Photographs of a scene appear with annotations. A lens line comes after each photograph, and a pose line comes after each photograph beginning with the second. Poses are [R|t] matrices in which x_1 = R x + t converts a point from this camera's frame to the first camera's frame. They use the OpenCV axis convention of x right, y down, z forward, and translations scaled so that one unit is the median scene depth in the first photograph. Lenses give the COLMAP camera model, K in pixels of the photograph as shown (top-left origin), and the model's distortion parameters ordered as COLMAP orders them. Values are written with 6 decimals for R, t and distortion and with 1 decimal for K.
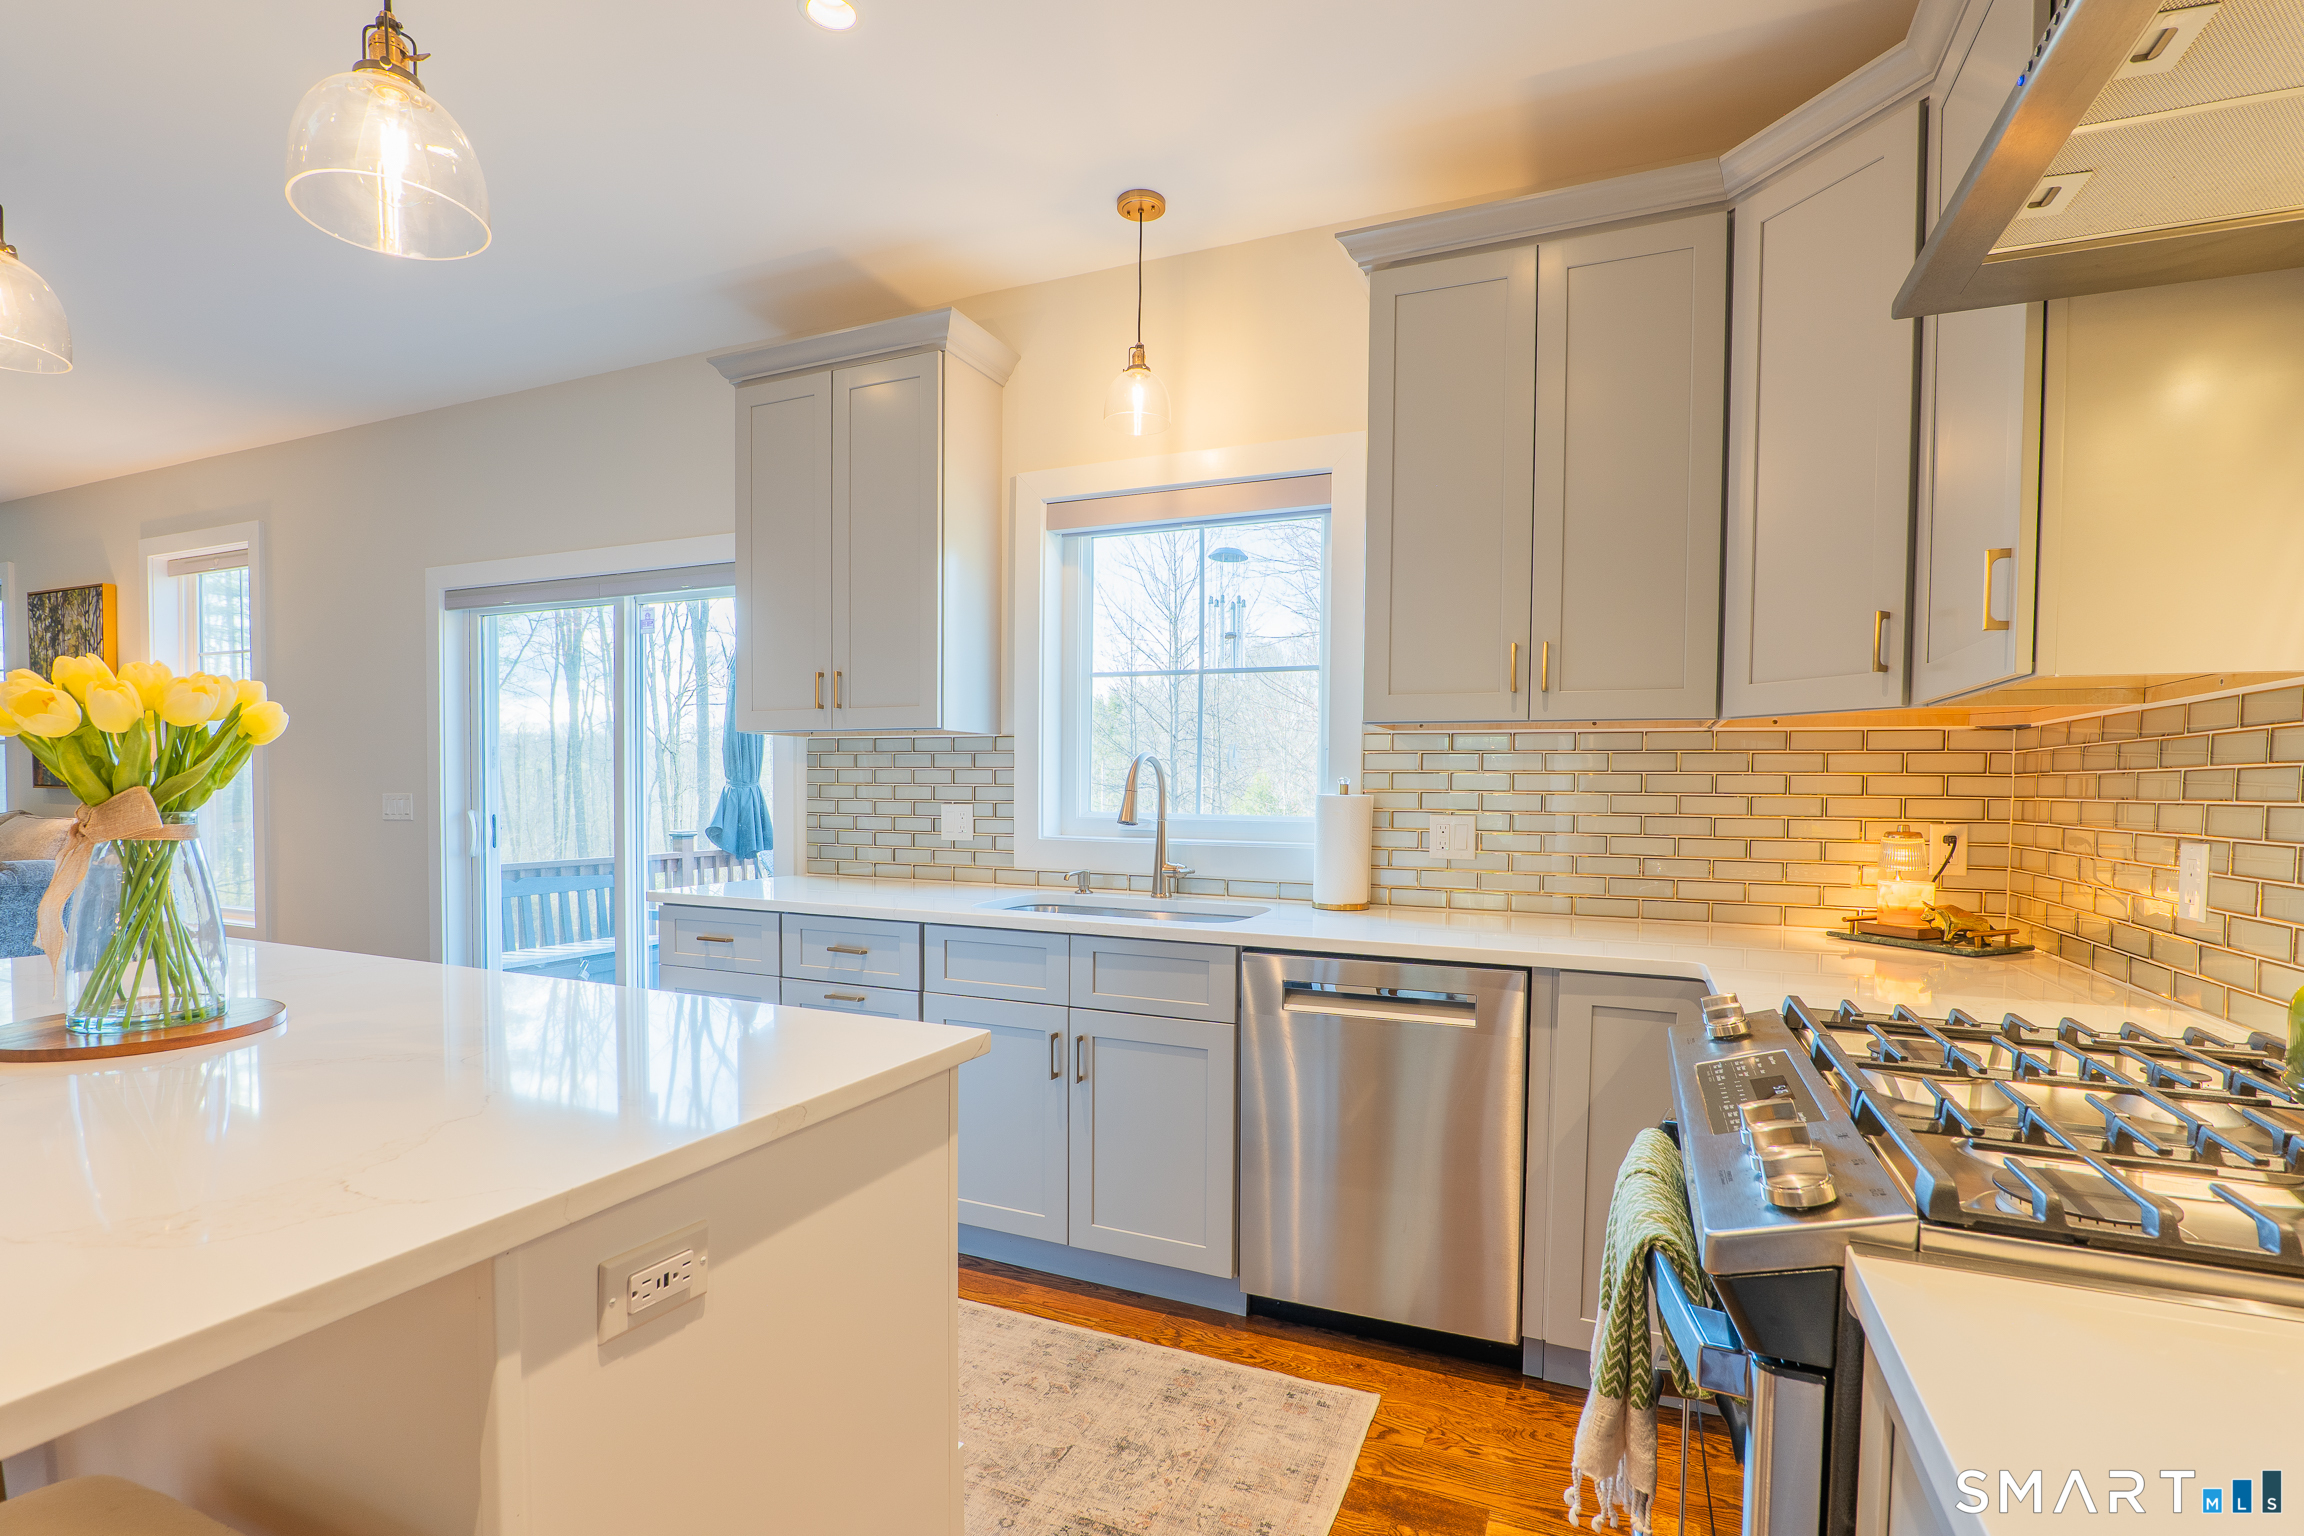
lens RADIAL K [[1087.2, 0, 1148.6], [0, 1087.2, 821.5], [0, 0, 1]] dist [-0.012132, 0.002622]
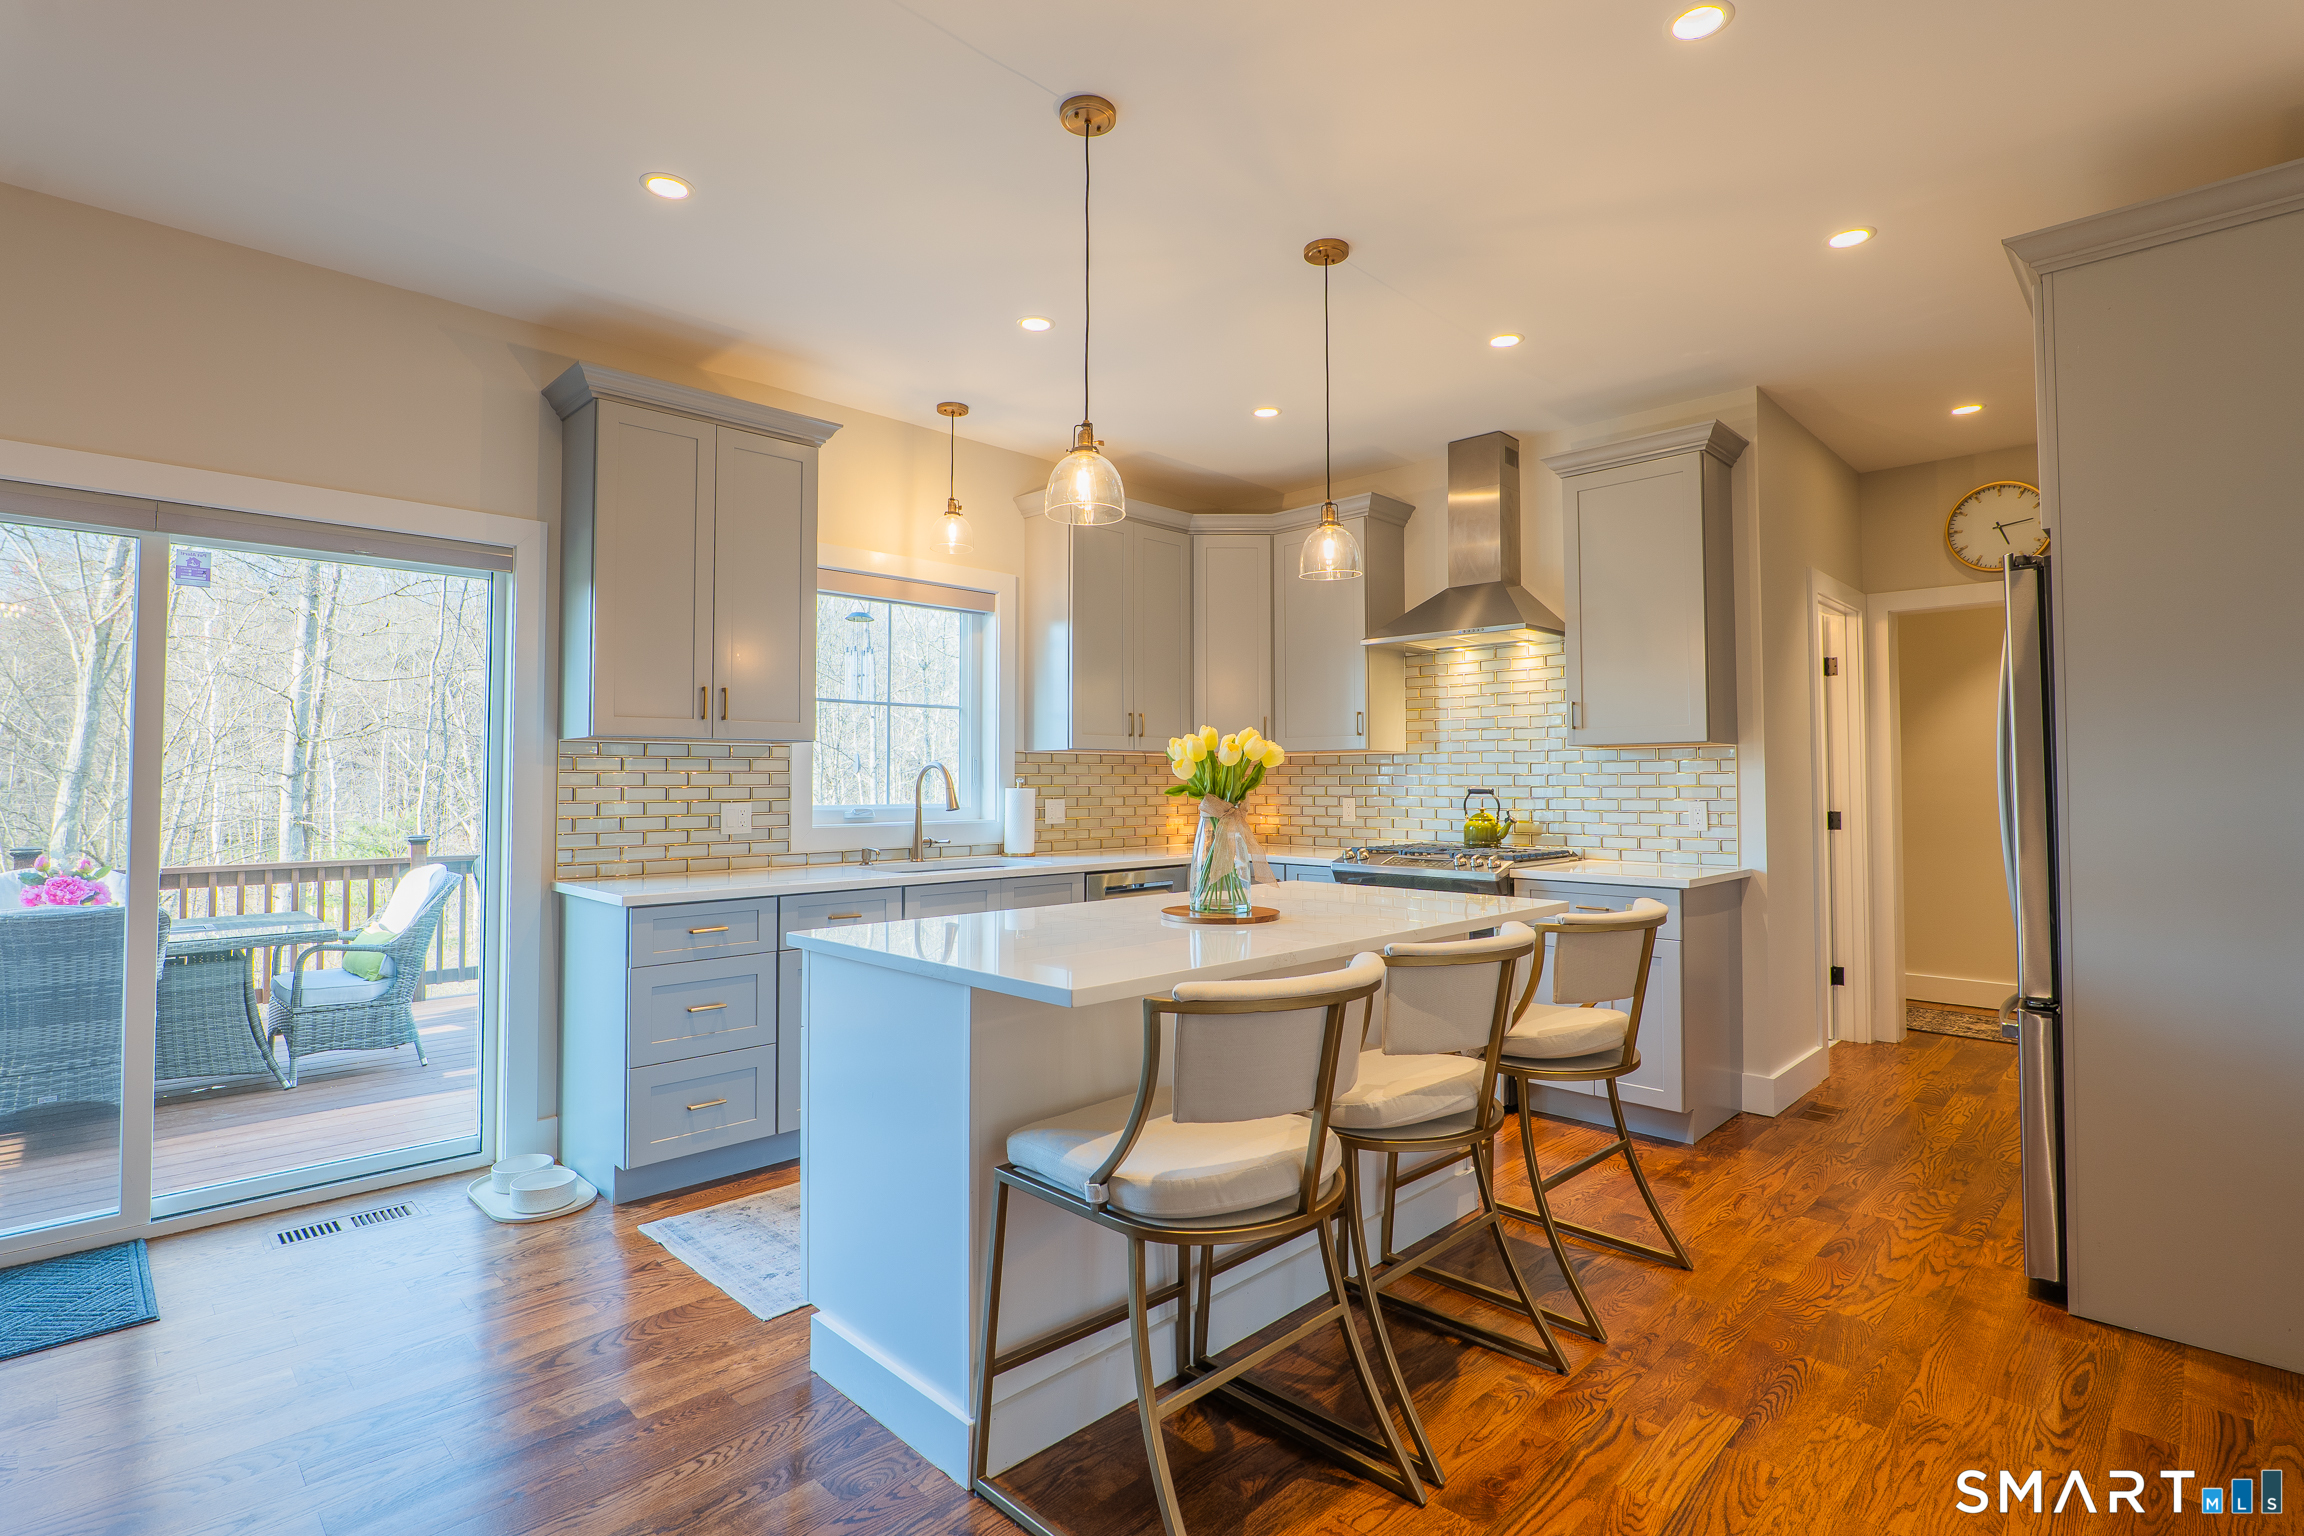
lens RADIAL K [[1087.2, 0, 1157.2], [0, 1087.2, 748.8], [0, 0, 1]] dist [-0.012132, 0.002622]
pose [[0.356971, 0.017492, 0.933952, -1.324800], [0.036063, 0.998821, -0.032491, -0.023694], [-0.933419, 0.045280, 0.355920, 0.192984]]
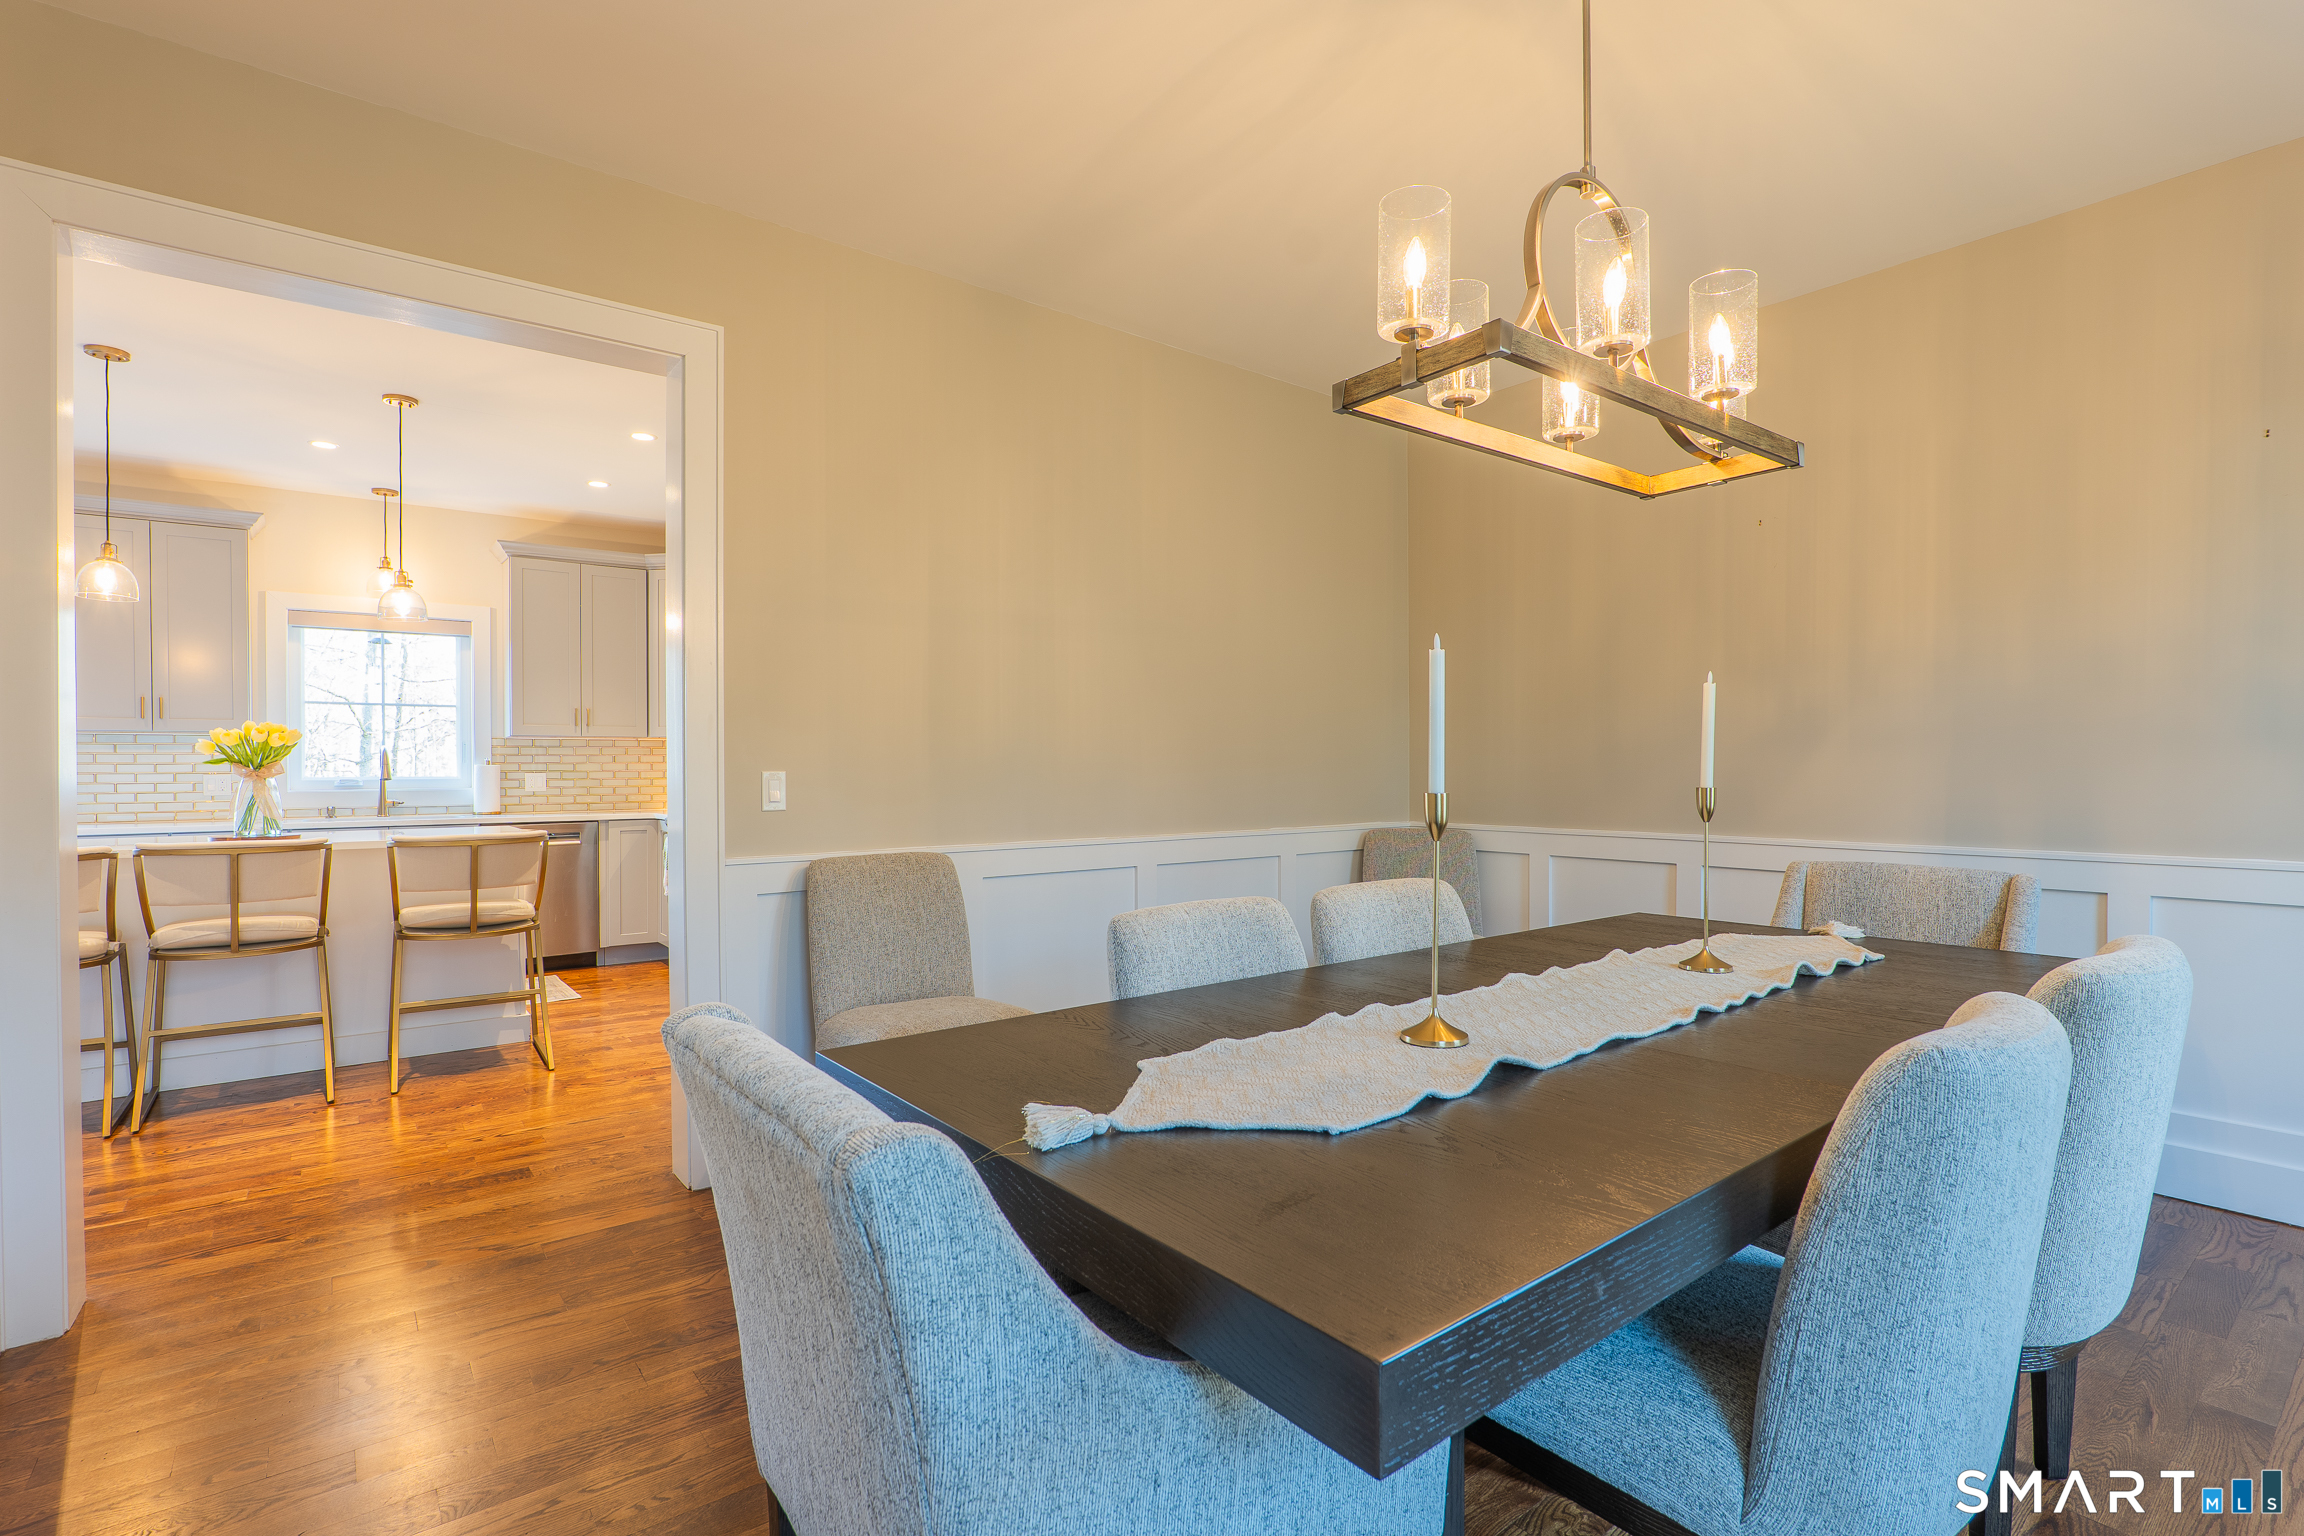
lens RADIAL K [[1087.2, 0, 1159.6], [0, 1087.2, 771.9], [0, 0, 1]] dist [-0.012132, 0.002622]
pose [[0.486497, -0.015941, 0.873537, -1.130205], [0.039634, 0.999207, -0.003839, 0.054916], [-0.872783, 0.036490, 0.486743, -1.359127]]
